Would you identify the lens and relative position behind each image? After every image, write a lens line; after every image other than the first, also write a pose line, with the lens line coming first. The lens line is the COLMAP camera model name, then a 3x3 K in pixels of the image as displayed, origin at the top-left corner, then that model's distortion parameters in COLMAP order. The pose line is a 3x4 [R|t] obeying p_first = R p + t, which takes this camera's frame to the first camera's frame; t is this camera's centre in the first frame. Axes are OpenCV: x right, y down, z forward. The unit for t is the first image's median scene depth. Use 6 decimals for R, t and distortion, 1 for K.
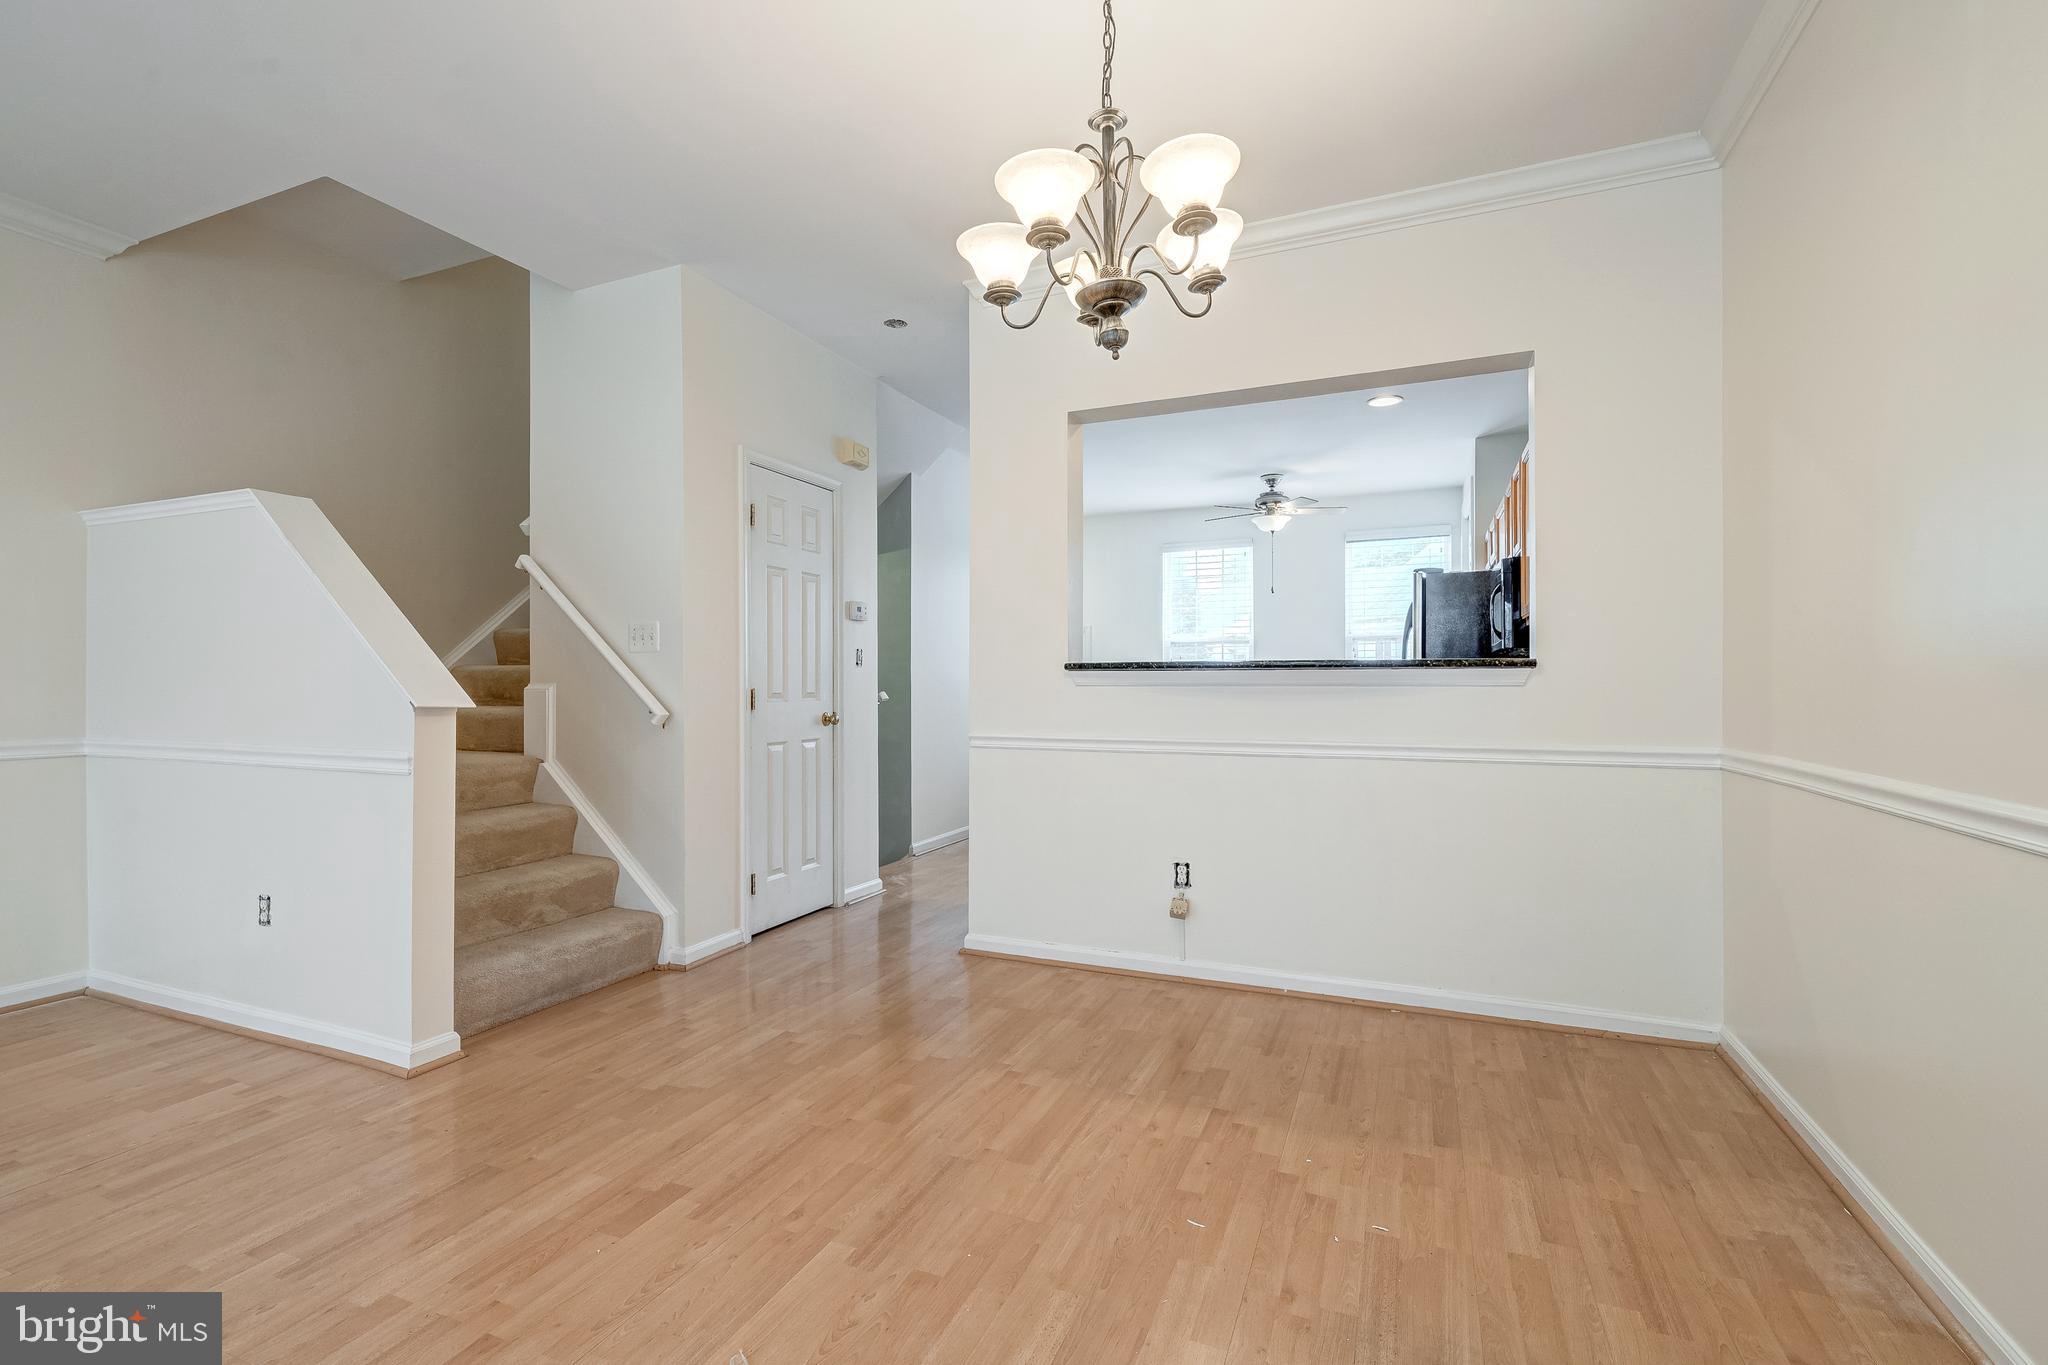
lens RADIAL K [[904.6, 0, 1050.9], [0, 904.6, 683.9], [0, 0, 1]] dist [0.001564, -0.000870]
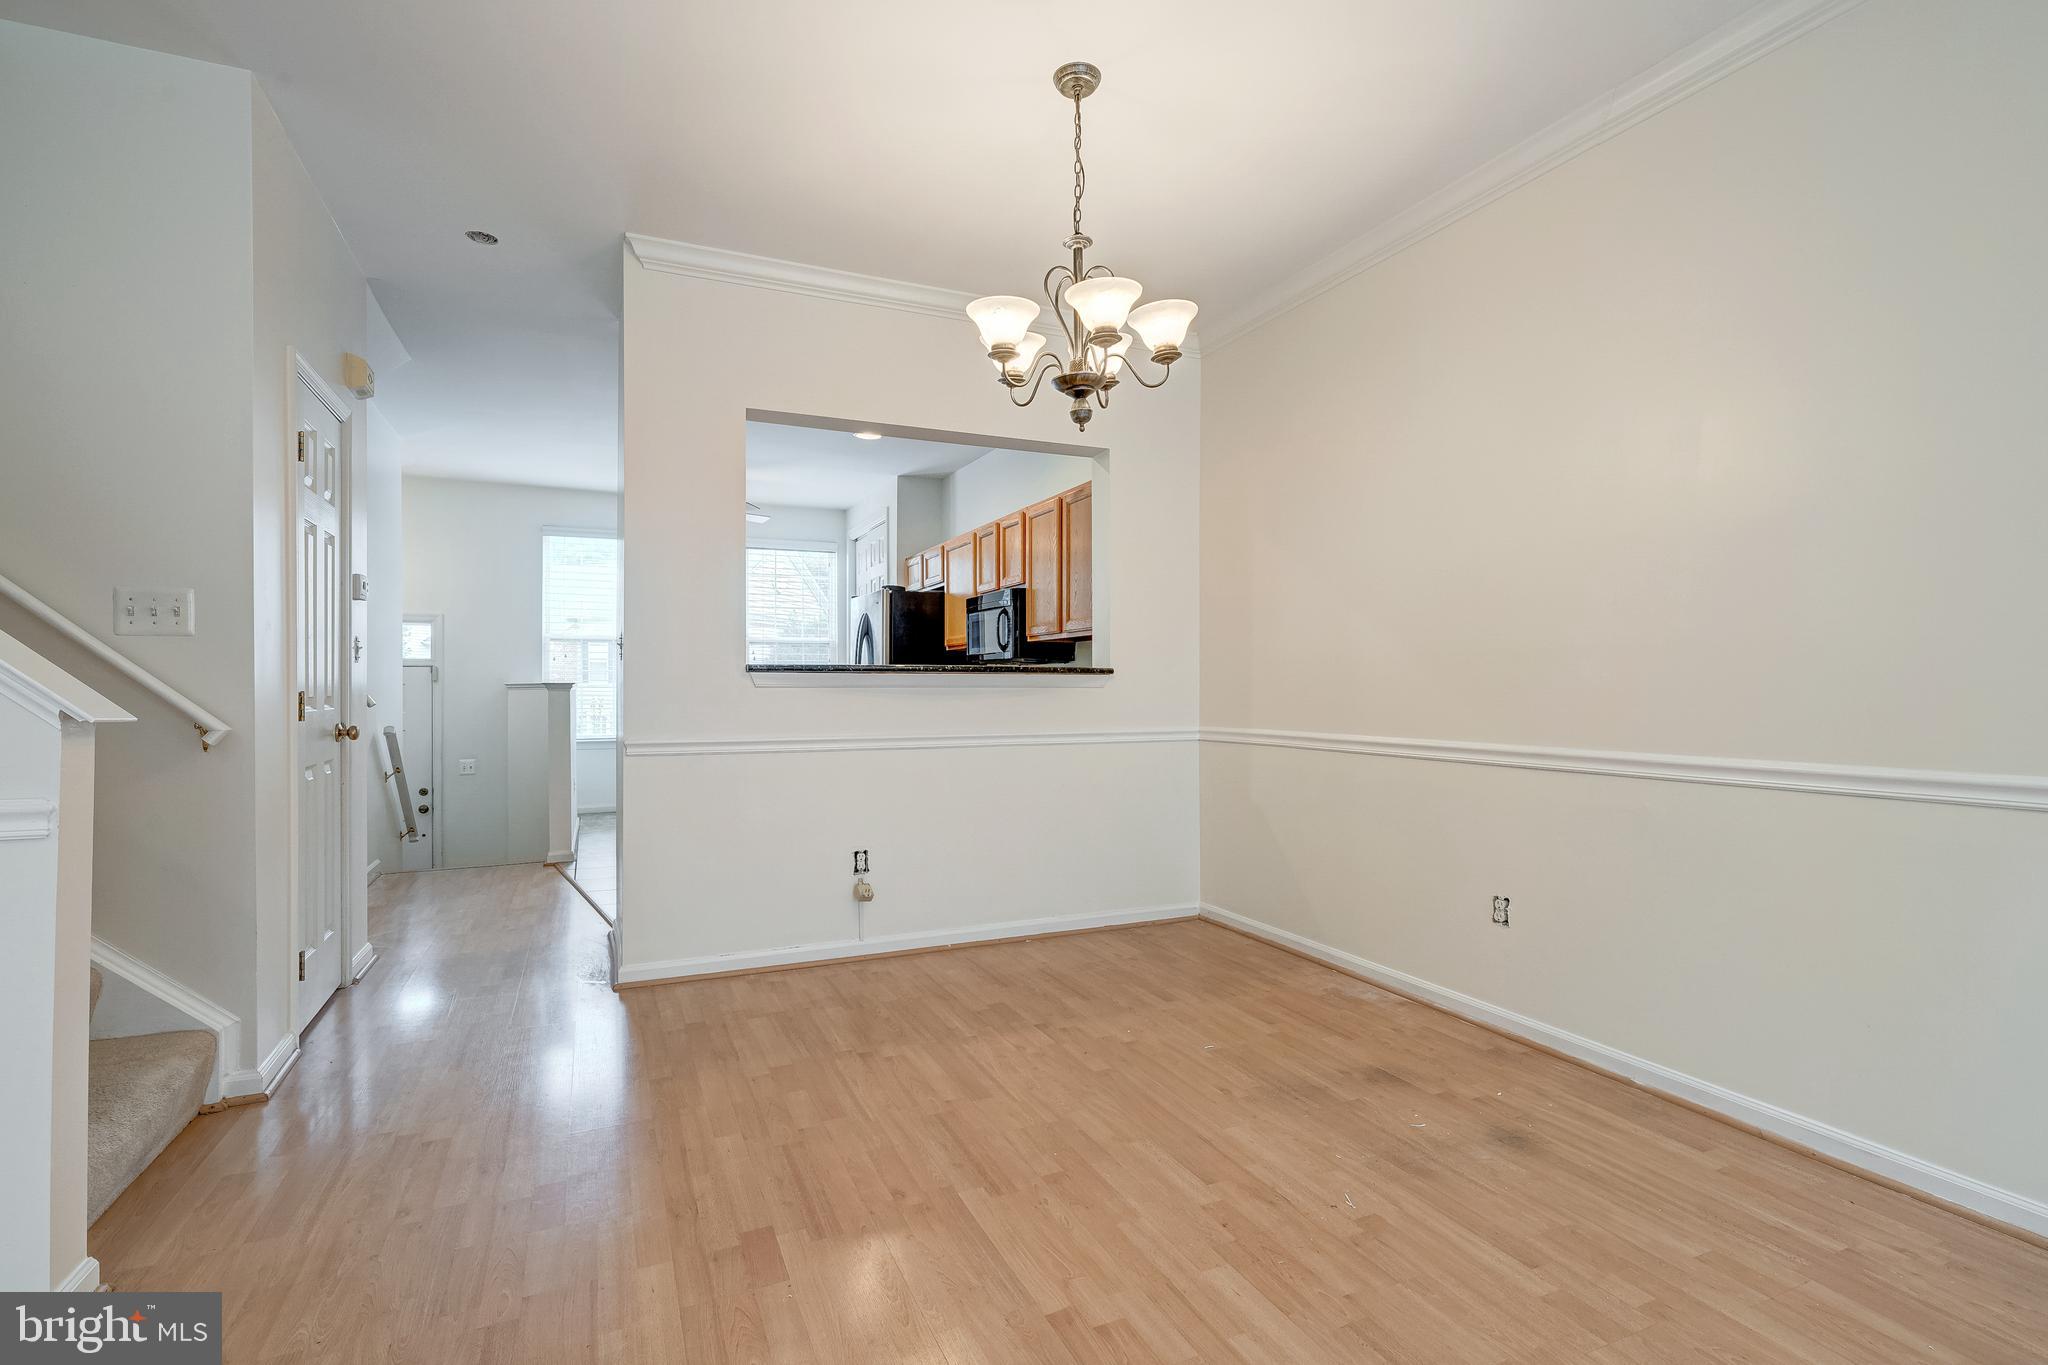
lens RADIAL K [[933.3, 0, 1034.9], [0, 933.3, 691.6], [0, 0, 1]] dist [0.004345, -0.001454]
pose [[0.680868, -0.003550, 0.732398, -0.585533], [0.000004, 0.999988, 0.004844, 0.001766], [-0.732406, -0.003295, 0.680860, 0.094580]]
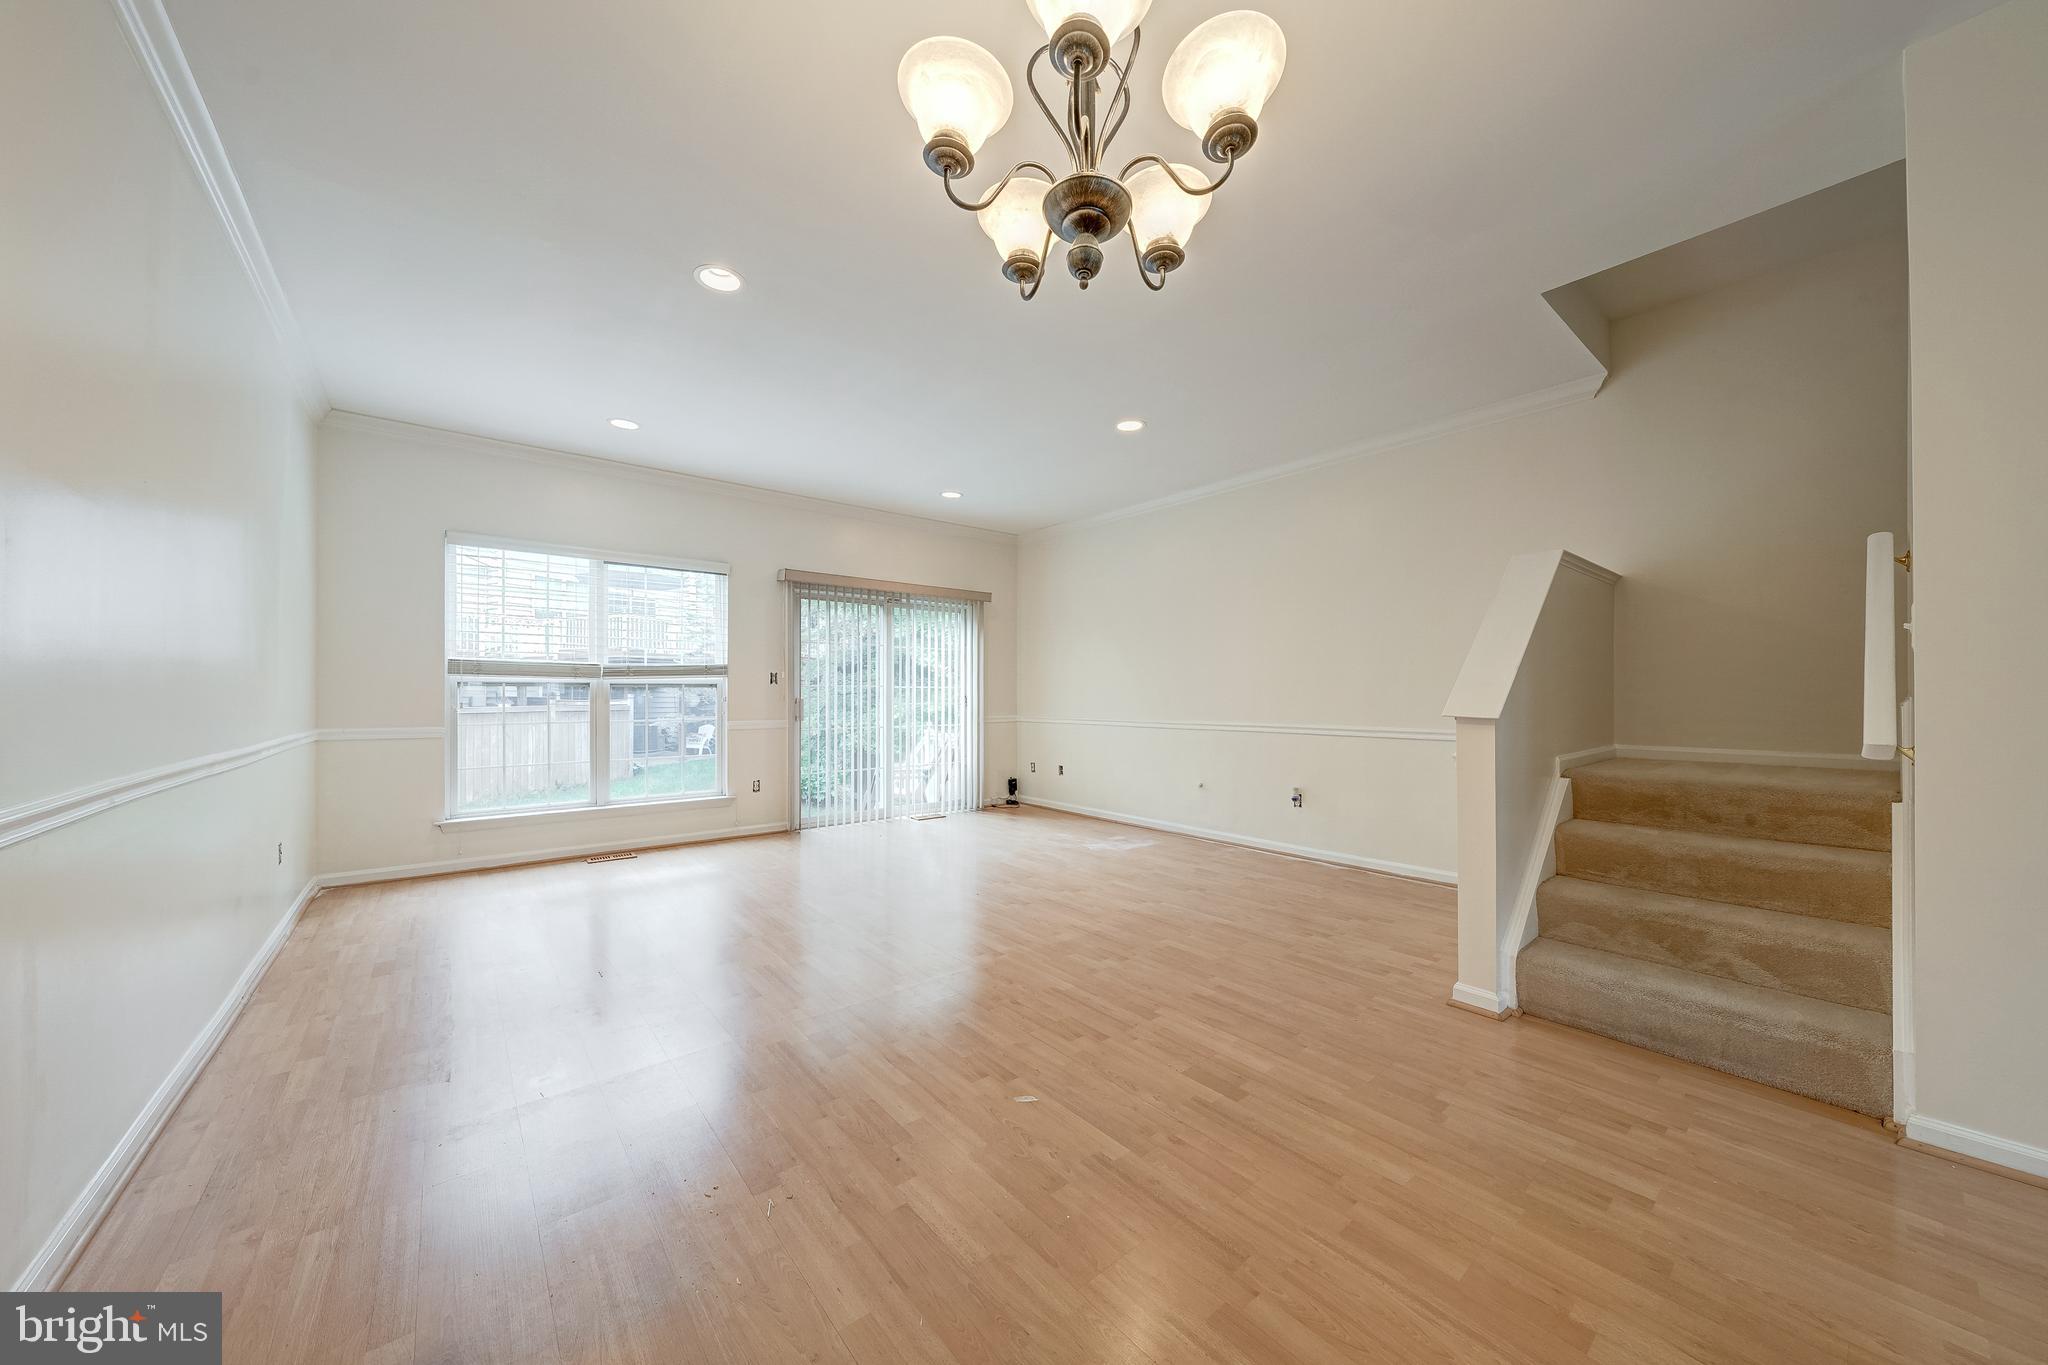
lens RADIAL K [[718.4, 0, 997.5], [0, 718.4, 694.2], [0, 0, 1]] dist [-0.005185, 0.000847]
pose [[-0.511979, -0.001014, -0.858997, 0.405118], [0.001675, 0.999996, -0.002179, -0.005236], [0.858996, -0.002554, -0.511976, 0.784885]]
